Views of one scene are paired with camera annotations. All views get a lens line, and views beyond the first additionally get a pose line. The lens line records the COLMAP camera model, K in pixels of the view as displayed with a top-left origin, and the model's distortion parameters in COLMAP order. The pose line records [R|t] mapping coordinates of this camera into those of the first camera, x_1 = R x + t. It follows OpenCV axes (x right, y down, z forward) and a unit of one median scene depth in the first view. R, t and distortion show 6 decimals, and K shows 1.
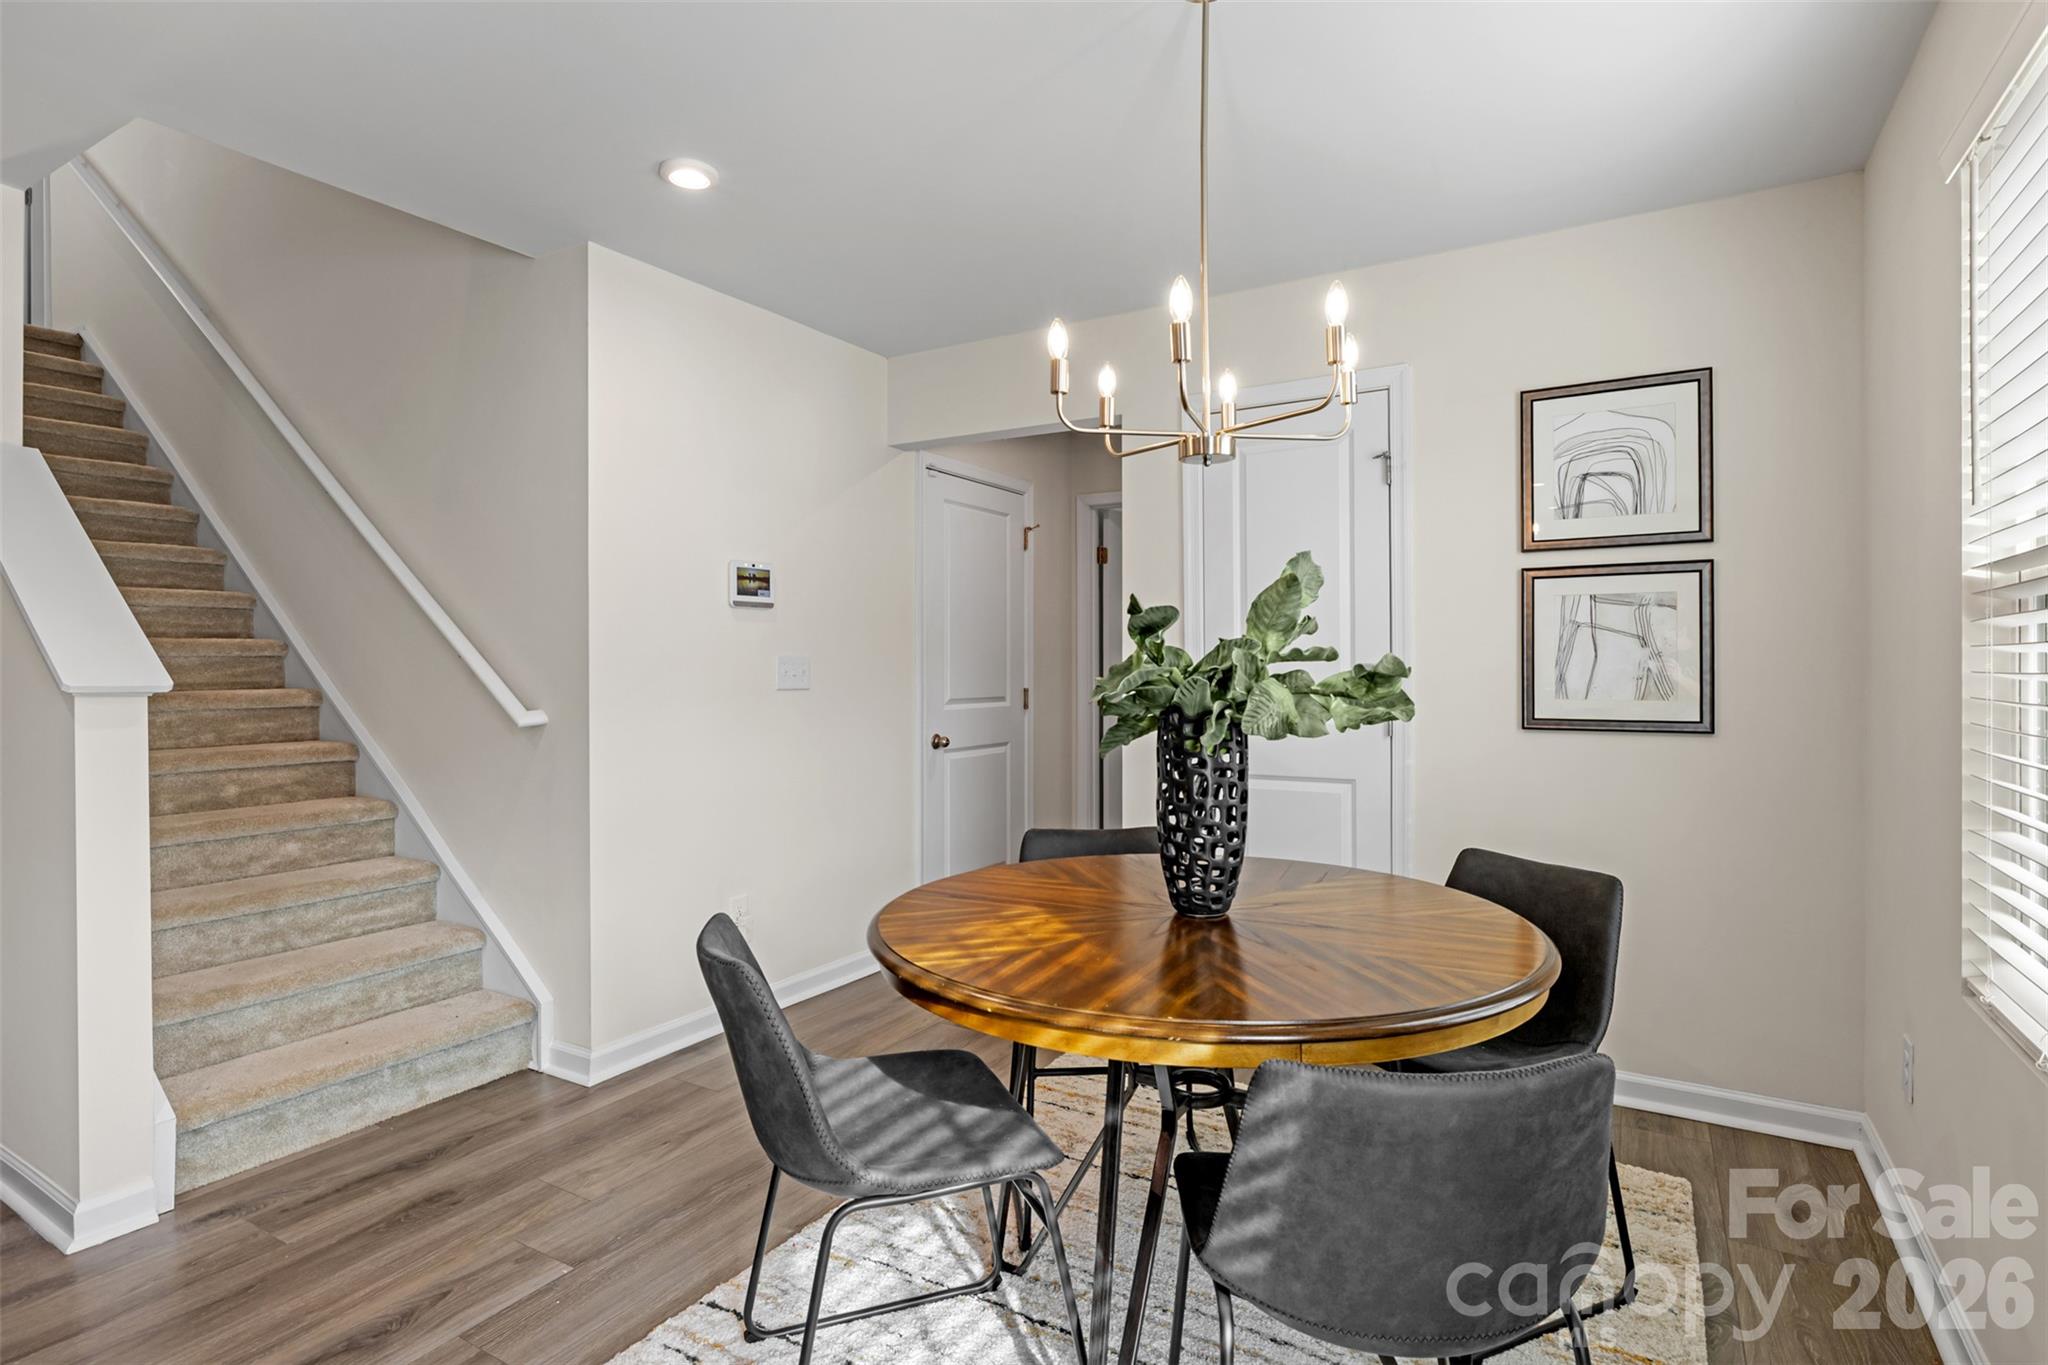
lens RADIAL K [[1025.7, 0, 1021.0], [0, 1025.7, 677.7], [0, 0, 1]] dist [-0.000742, -0.000055]
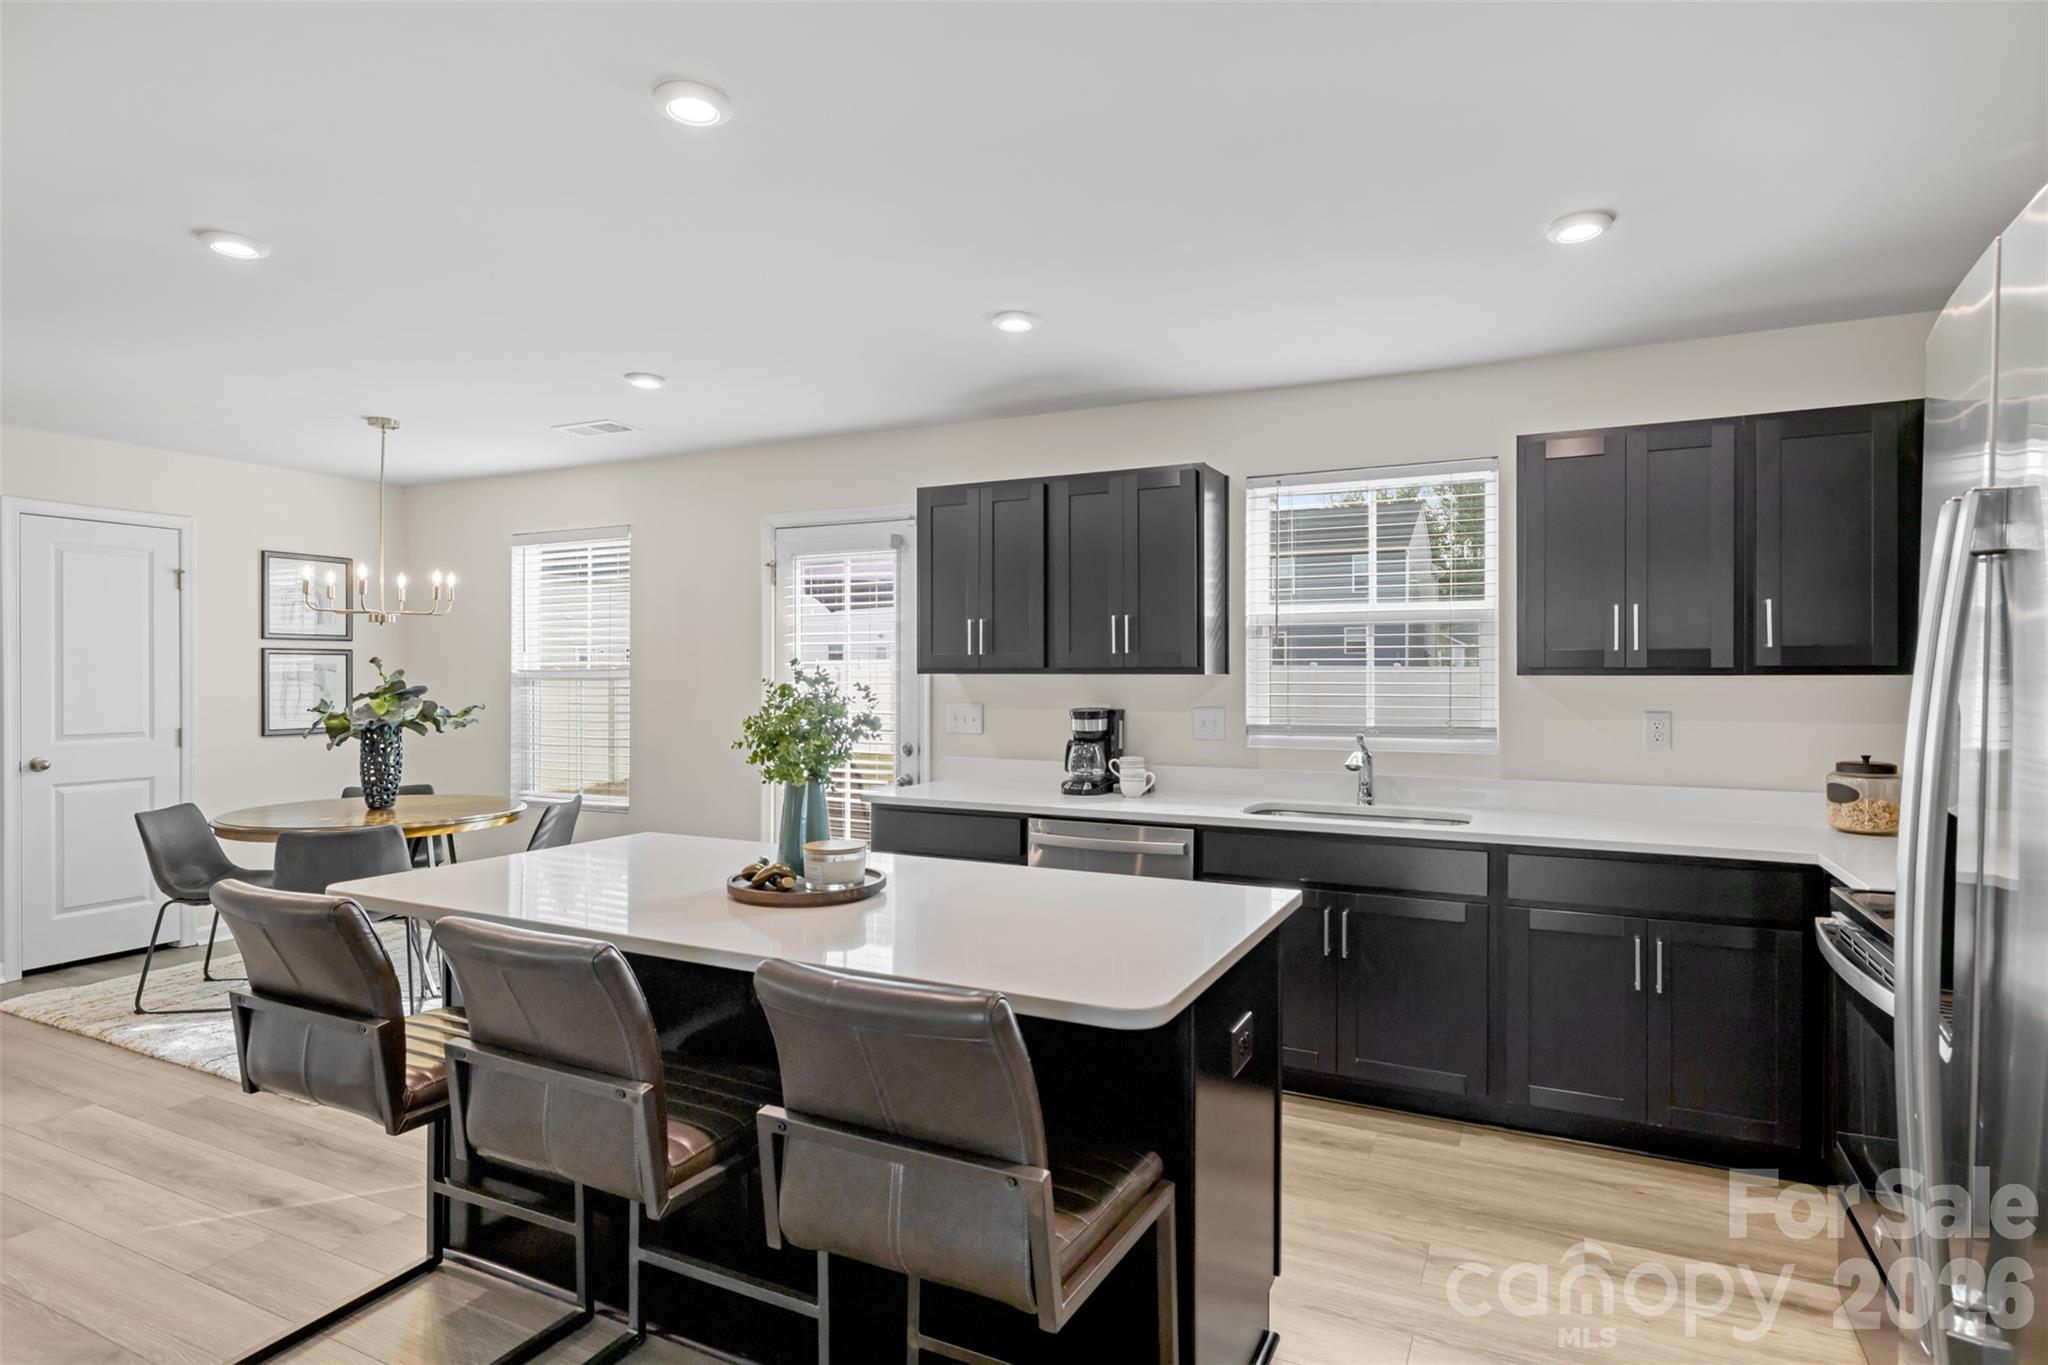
lens RADIAL K [[1093.8, 0, 1022.3], [0, 1093.8, 686.2], [0, 0, 1]] dist [0.000296, 0.000015]
pose [[-0.084707, -0.005374, 0.996391, -1.634612], [0.006449, 0.999962, 0.005942, -0.041011], [-0.996385, 0.006929, -0.084669, -0.194160]]
